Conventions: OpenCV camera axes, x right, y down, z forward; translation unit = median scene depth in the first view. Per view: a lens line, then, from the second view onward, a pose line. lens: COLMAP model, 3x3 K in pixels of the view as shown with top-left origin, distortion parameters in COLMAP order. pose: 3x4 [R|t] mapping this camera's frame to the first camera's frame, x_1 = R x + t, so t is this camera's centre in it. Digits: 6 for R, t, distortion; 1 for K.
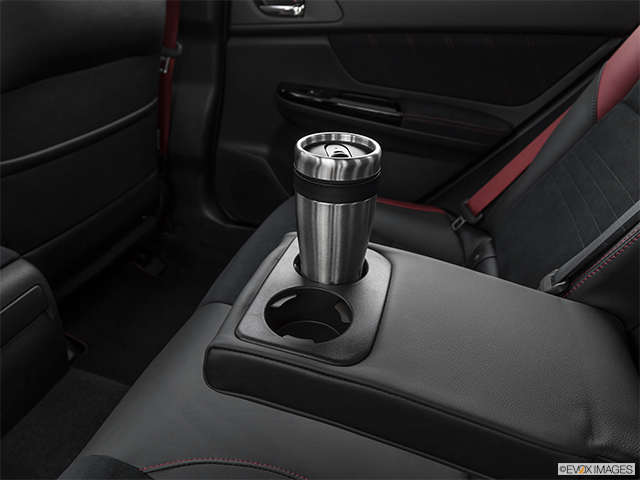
lens RADIAL K [[463.3, 0, 320.0], [0, 463.3, 240.0], [0, 0, 1]] dist [-0.002918, -0.006572]
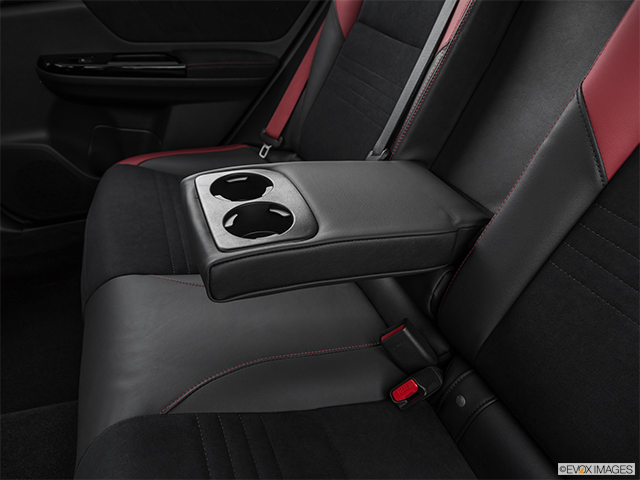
lens RADIAL K [[475.1, 0, 320.0], [0, 475.1, 240.0], [0, 0, 1]] dist [0.007336, -0.004639]
pose [[0.805465, -0.357703, 0.472519, -0.232223], [0.320343, 0.933577, 0.160667, 0.025282], [-0.498604, 0.021957, 0.866552, -0.086971]]
